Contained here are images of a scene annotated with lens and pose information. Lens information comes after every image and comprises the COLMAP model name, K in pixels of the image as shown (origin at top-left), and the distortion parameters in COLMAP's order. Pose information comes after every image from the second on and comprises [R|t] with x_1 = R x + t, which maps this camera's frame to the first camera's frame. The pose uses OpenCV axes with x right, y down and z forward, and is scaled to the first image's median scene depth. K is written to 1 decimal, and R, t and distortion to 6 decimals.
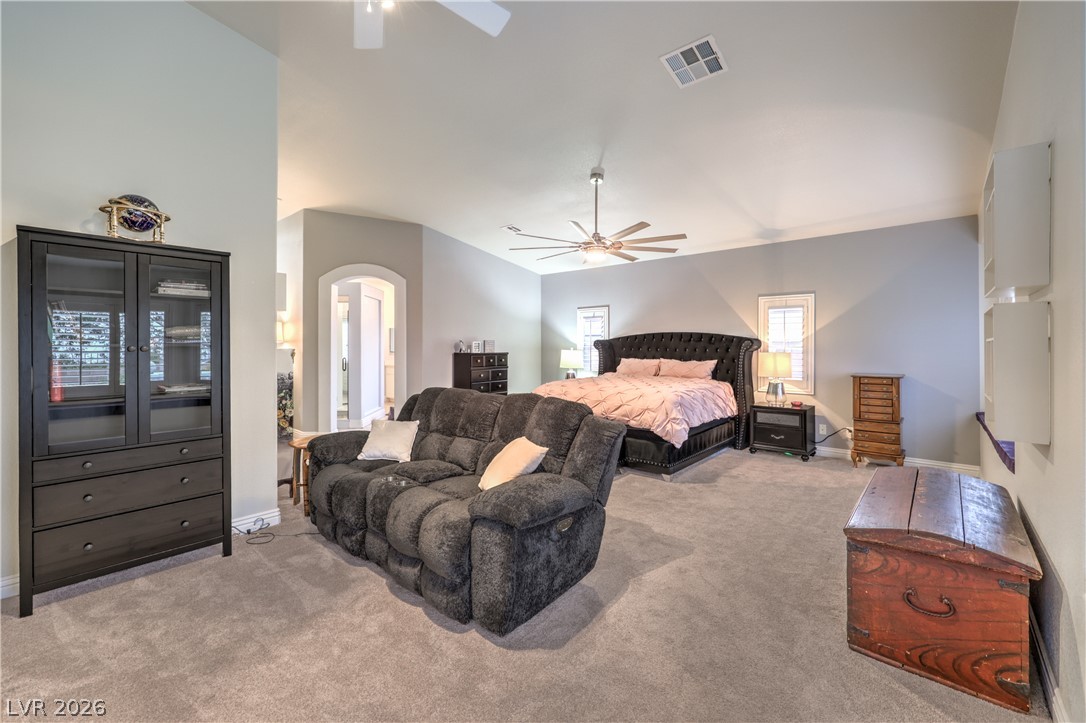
lens RADIAL K [[448.2, 0, 542.1], [0, 448.2, 359.1], [0, 0, 1]] dist [0.003150, 0.000186]
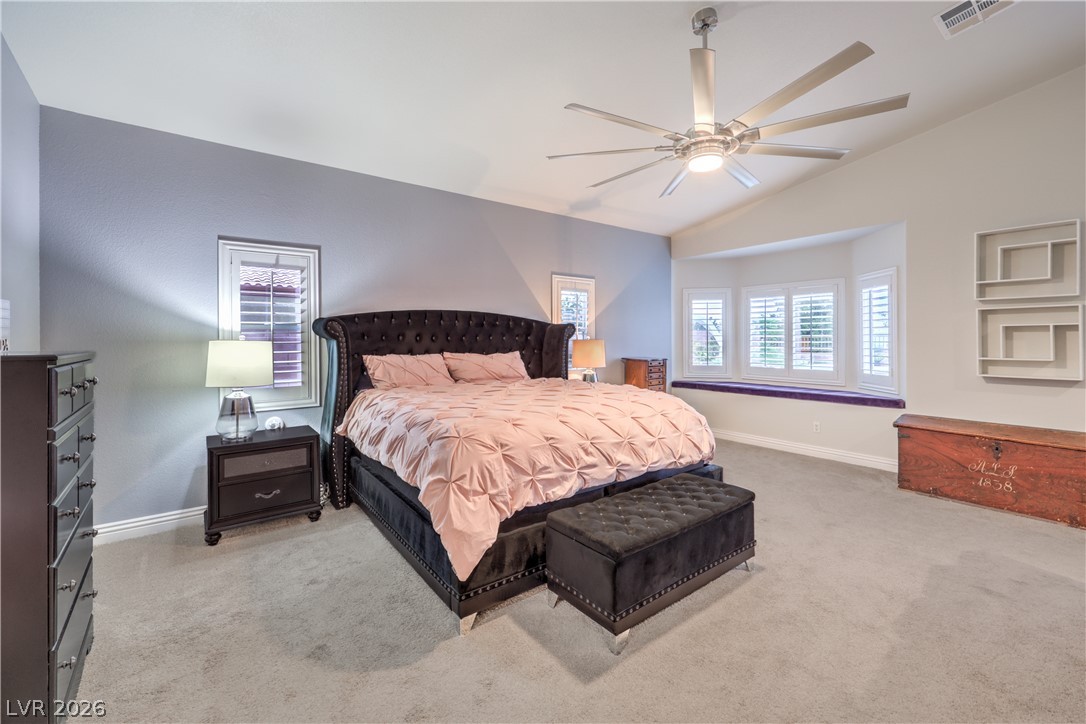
lens RADIAL K [[448.2, 0, 565.2], [0, 448.2, 334.5], [0, 0, 1]] dist [0.003150, 0.000186]
pose [[0.168516, -0.000624, 0.985699, -0.321896], [0.032991, 0.999443, -0.005007, -0.018514], [-0.985147, 0.033363, 0.168442, 0.771513]]
